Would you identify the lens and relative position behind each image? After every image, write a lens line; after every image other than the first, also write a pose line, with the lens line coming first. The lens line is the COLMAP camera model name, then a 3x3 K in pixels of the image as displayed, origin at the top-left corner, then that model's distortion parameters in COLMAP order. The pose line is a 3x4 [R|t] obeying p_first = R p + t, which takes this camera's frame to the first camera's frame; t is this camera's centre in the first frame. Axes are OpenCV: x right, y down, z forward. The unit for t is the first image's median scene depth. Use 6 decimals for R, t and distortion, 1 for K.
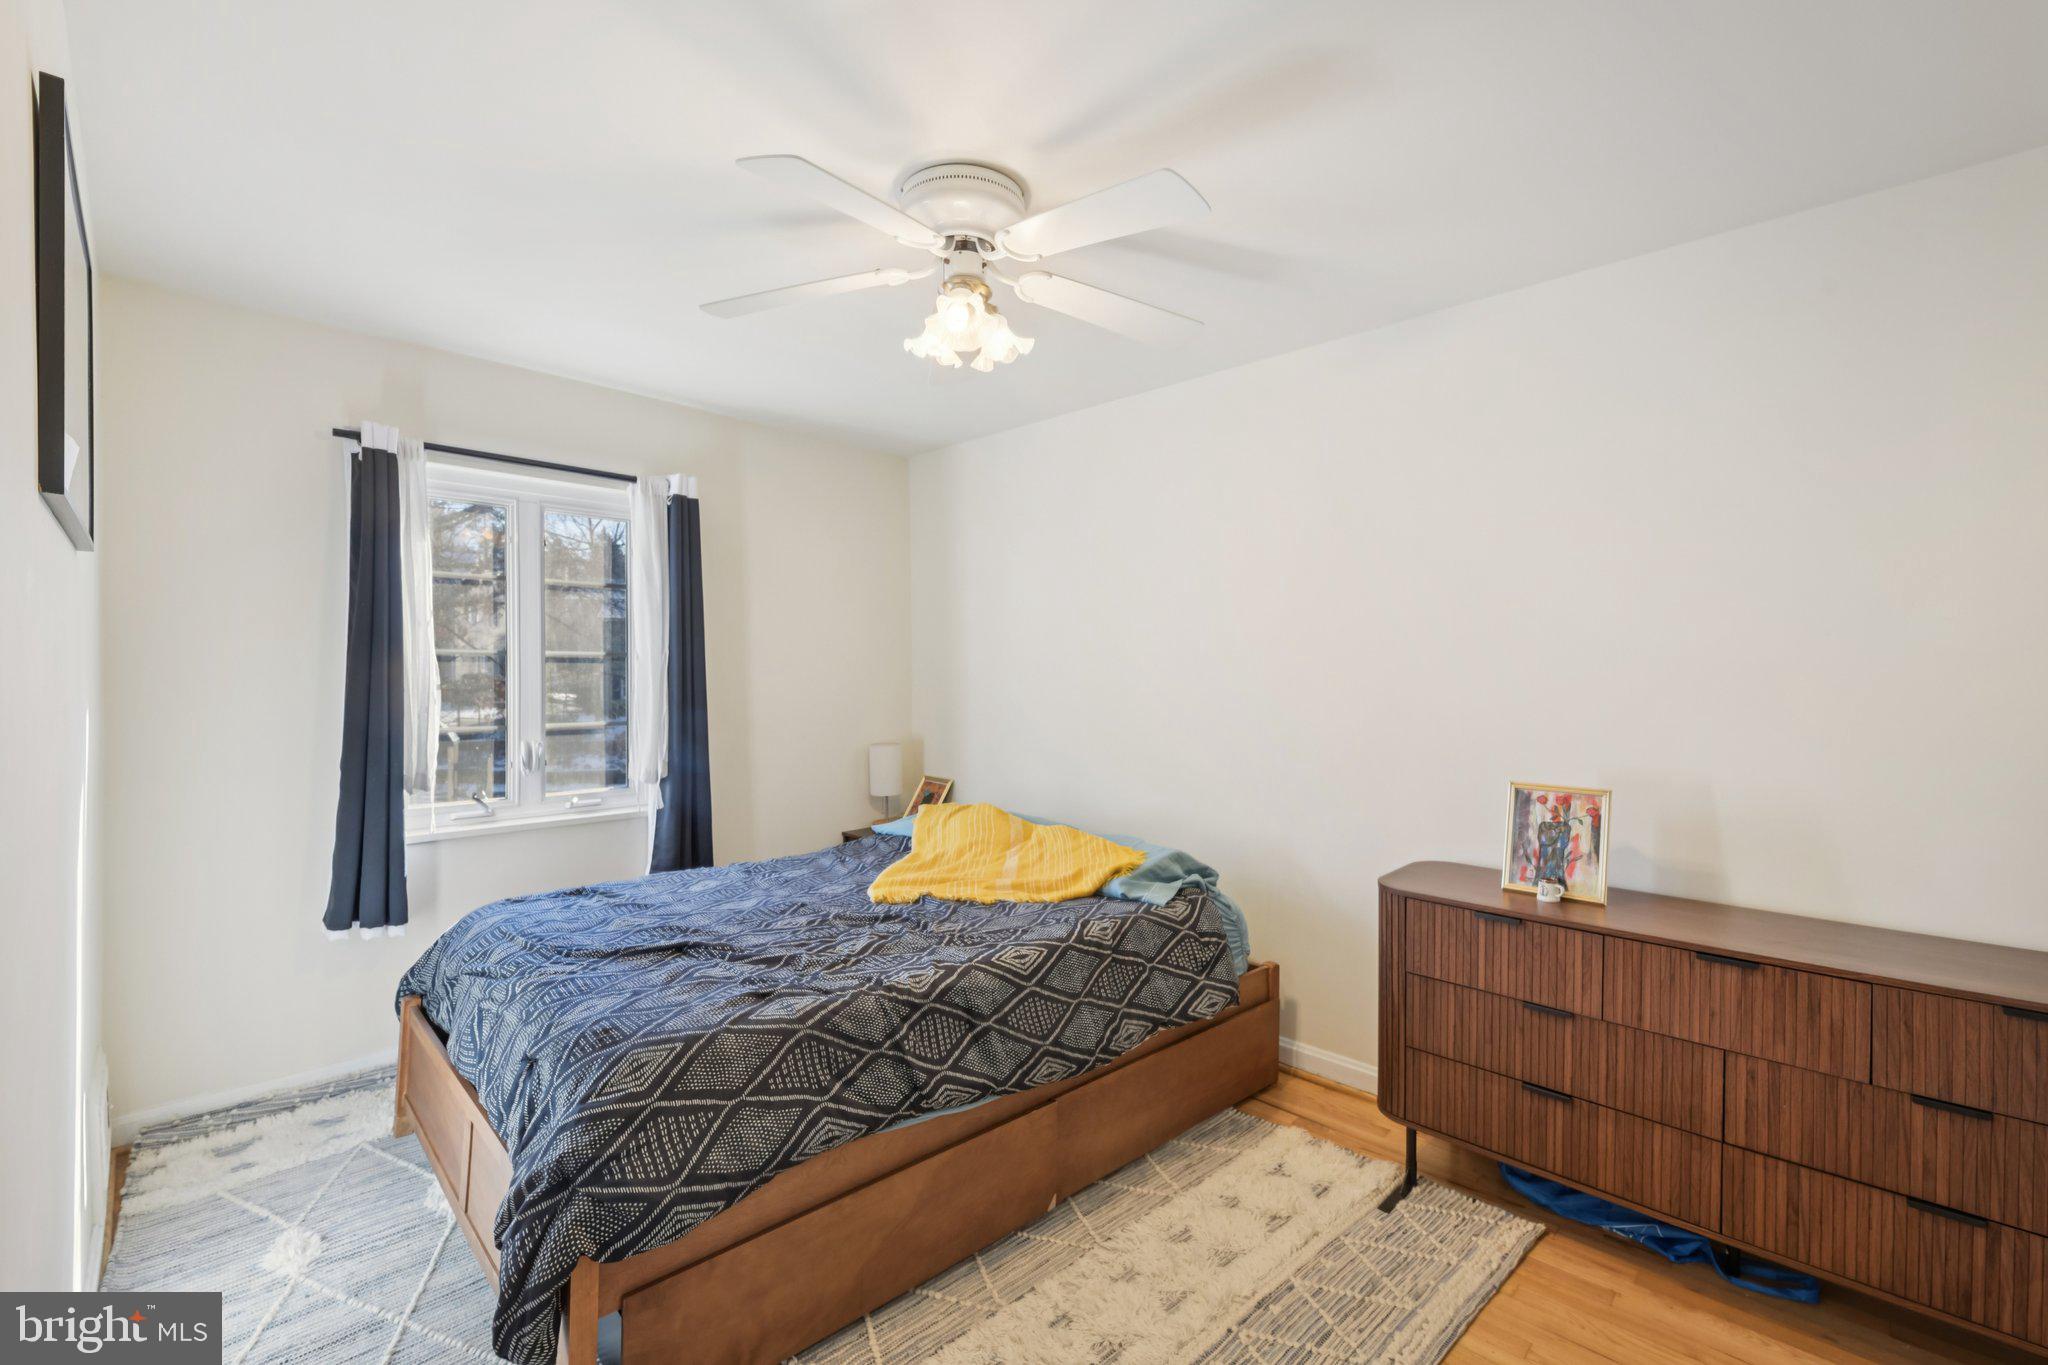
lens RADIAL K [[874.7, 0, 1045.0], [0, 874.7, 695.0], [0, 0, 1]] dist [-0.001022, -0.002597]
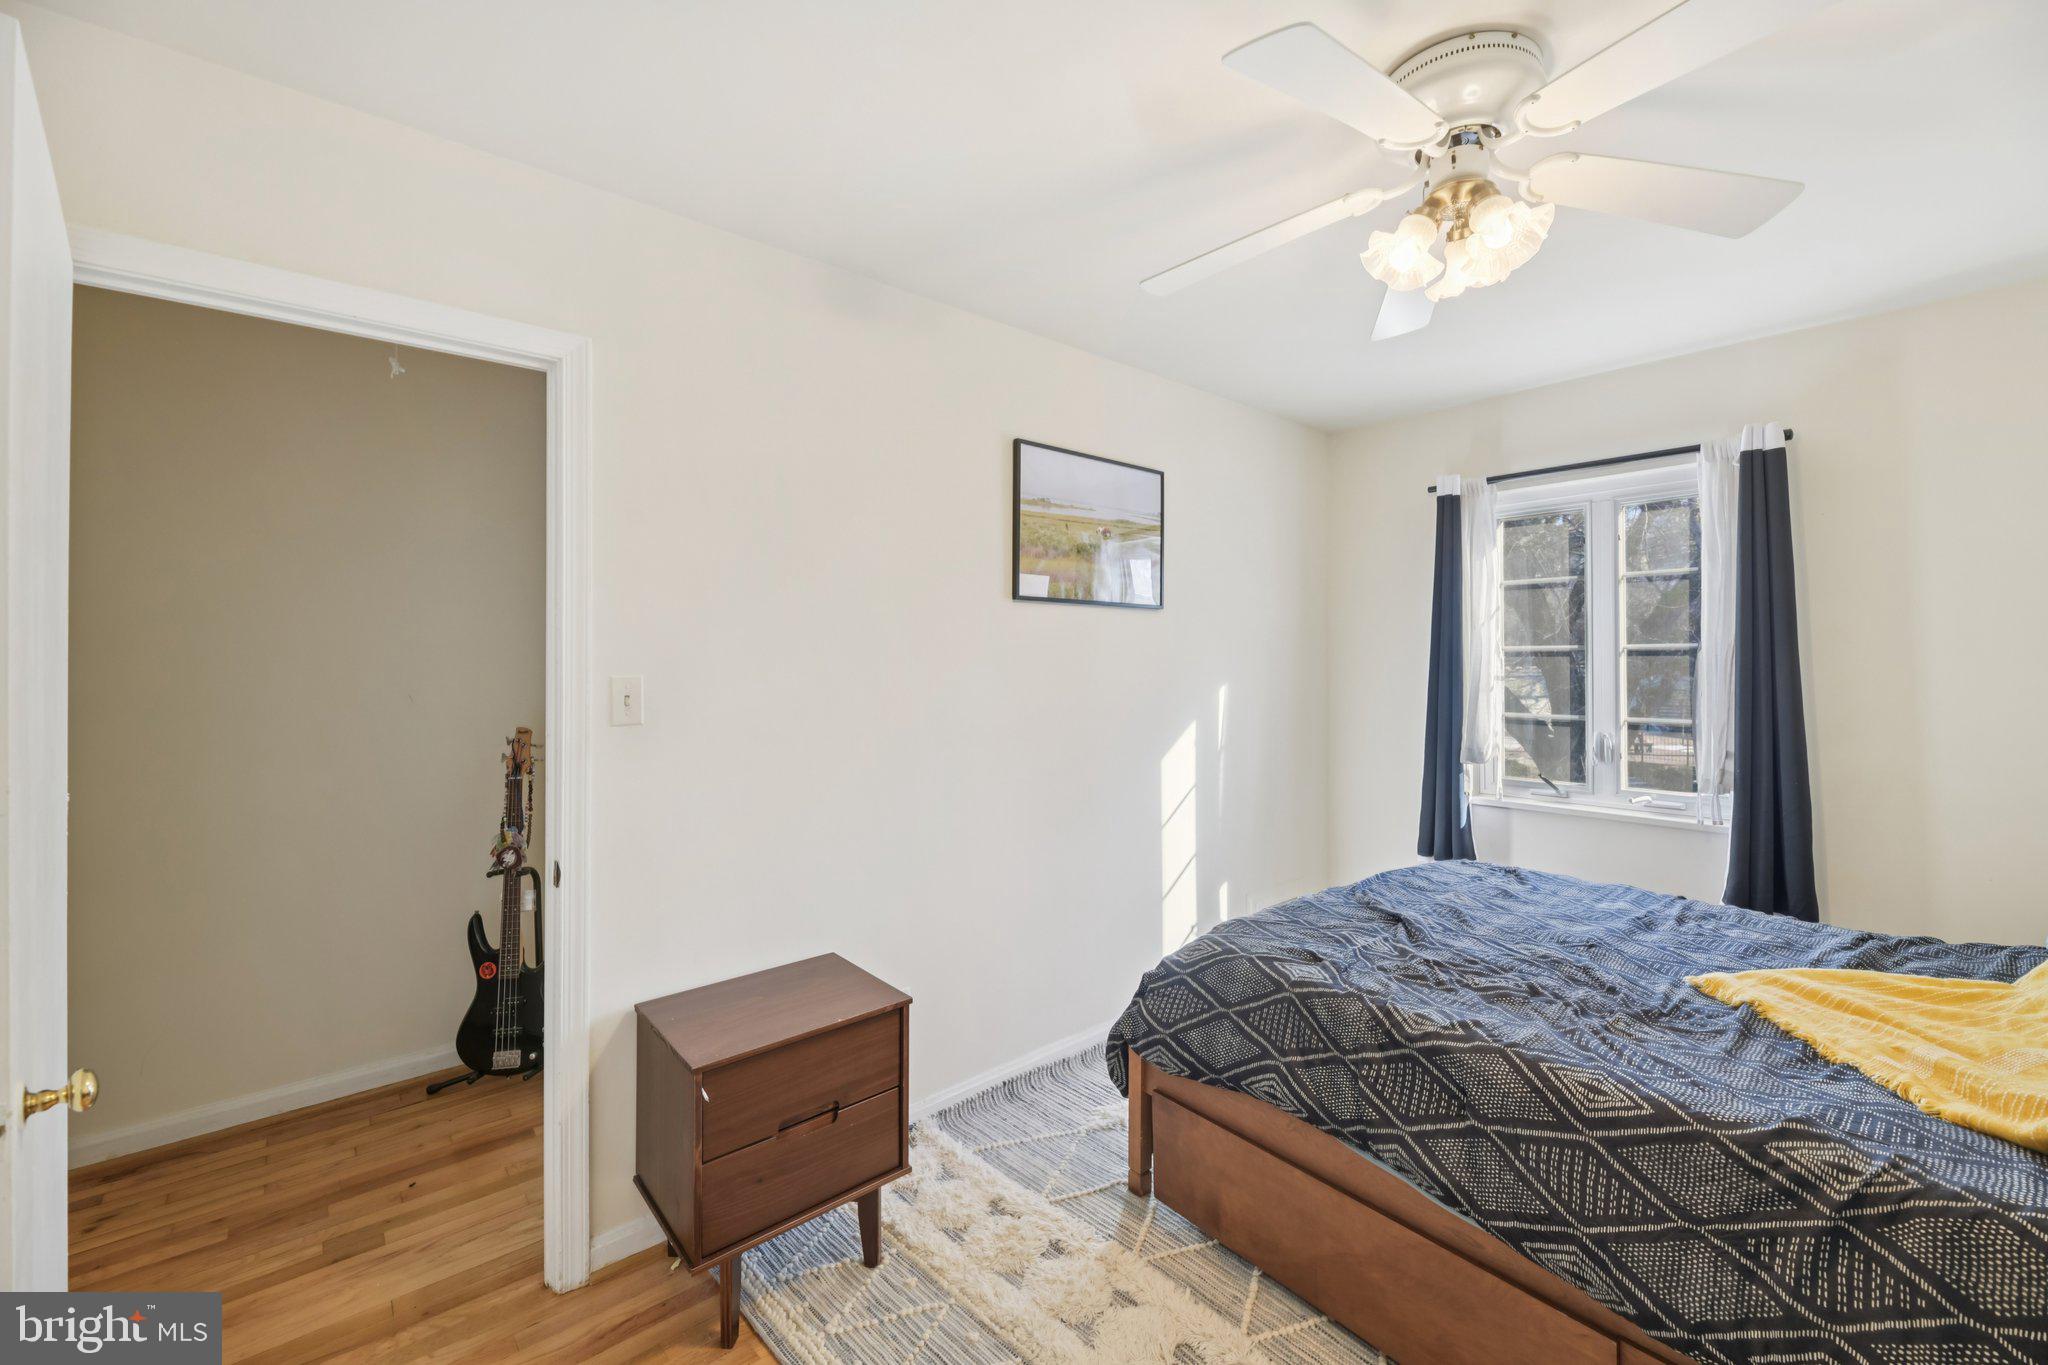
lens RADIAL K [[823.2, 0, 1024.9], [0, 823.2, 664.7], [0, 0, 1]] dist [-0.005725, -0.002578]
pose [[-0.086391, -0.002592, -0.996258, 0.748410], [-0.024117, 0.999709, -0.000510, -0.018791], [0.995969, 0.023982, -0.086428, 0.716798]]
